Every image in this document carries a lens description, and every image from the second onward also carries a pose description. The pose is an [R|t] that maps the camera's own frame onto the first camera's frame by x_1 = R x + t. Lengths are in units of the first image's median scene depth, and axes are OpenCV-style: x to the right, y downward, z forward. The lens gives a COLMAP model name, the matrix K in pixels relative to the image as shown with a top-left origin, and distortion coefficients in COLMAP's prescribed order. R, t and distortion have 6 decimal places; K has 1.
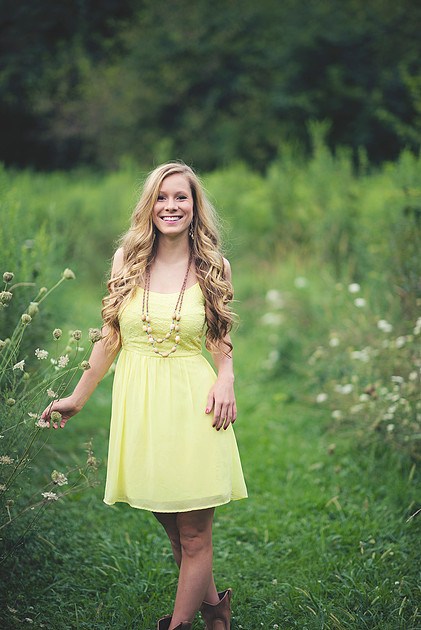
lens RADIAL K [[1530.6, 0, 210.5], [0, 1530.6, 315.0], [0, 0, 1]] dist [0.377253, -9.813341]
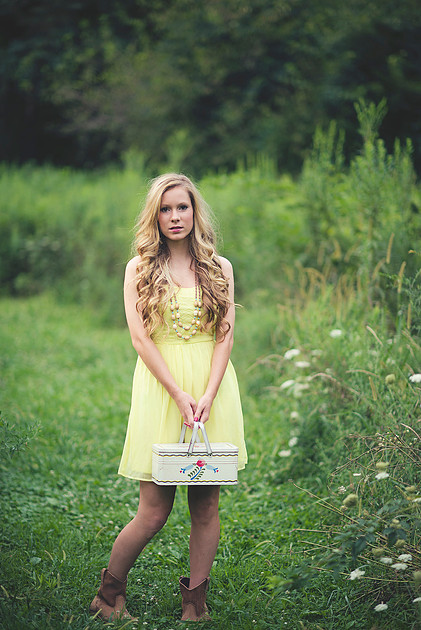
lens RADIAL K [[1528.6, 0, 210.5], [0, 1528.6, 315.0], [0, 0, 1]] dist [-0.001831, 0.222719]
pose [[0.998981, 0.027873, -0.035510, 0.011336], [-0.027932, 0.999609, -0.001155, -0.011580], [0.035464, 0.002145, 0.999369, 0.133670]]
